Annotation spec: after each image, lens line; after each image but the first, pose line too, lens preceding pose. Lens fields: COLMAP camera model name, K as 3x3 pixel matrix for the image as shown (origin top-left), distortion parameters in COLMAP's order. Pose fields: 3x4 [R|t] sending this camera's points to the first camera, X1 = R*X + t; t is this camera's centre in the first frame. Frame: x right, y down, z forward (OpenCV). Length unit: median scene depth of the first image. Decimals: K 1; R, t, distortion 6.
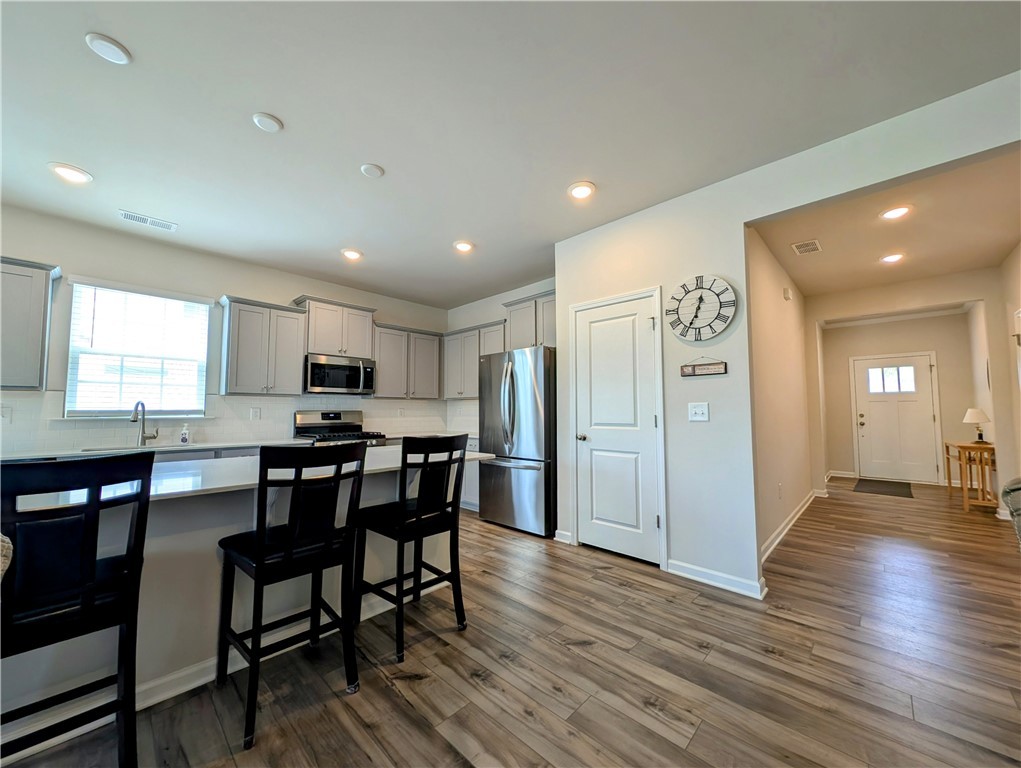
lens RADIAL K [[384.7, 0, 509.7], [0, 384.7, 387.8], [0, 0, 1]] dist [0.003875, -0.001354]
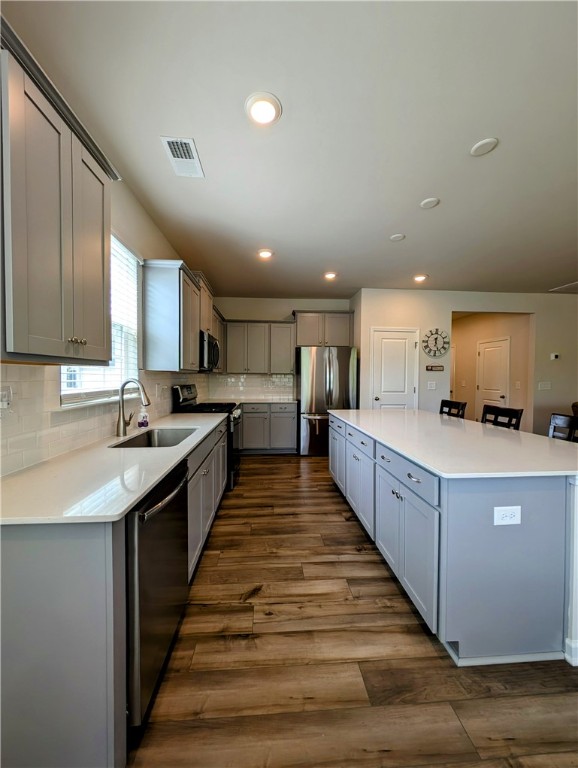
lens RADIAL K [[289.3, 0, 286.6], [0, 289.3, 386.6], [0, 0, 1]] dist [0.003875, -0.001354]
pose [[0.672688, -0.016961, 0.739732, -1.151004], [-0.053853, 0.995964, 0.071808, -0.010170], [-0.737964, -0.088141, 0.669059, 0.362275]]
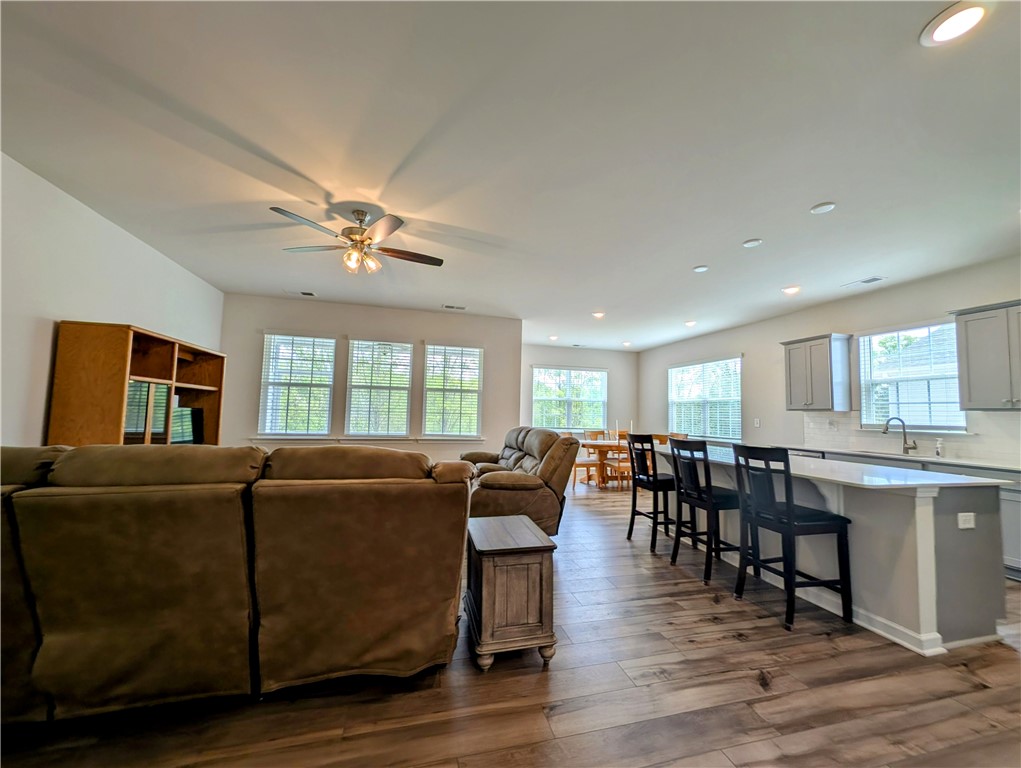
lens RADIAL K [[384.7, 0, 508.8], [0, 384.7, 389.2], [0, 0, 1]] dist [0.003875, -0.001354]
pose [[-0.525022, -0.062194, -0.848813, 0.755809], [0.030750, 0.995289, -0.091946, 0.018735], [0.850533, -0.074375, -0.520637, 0.573808]]
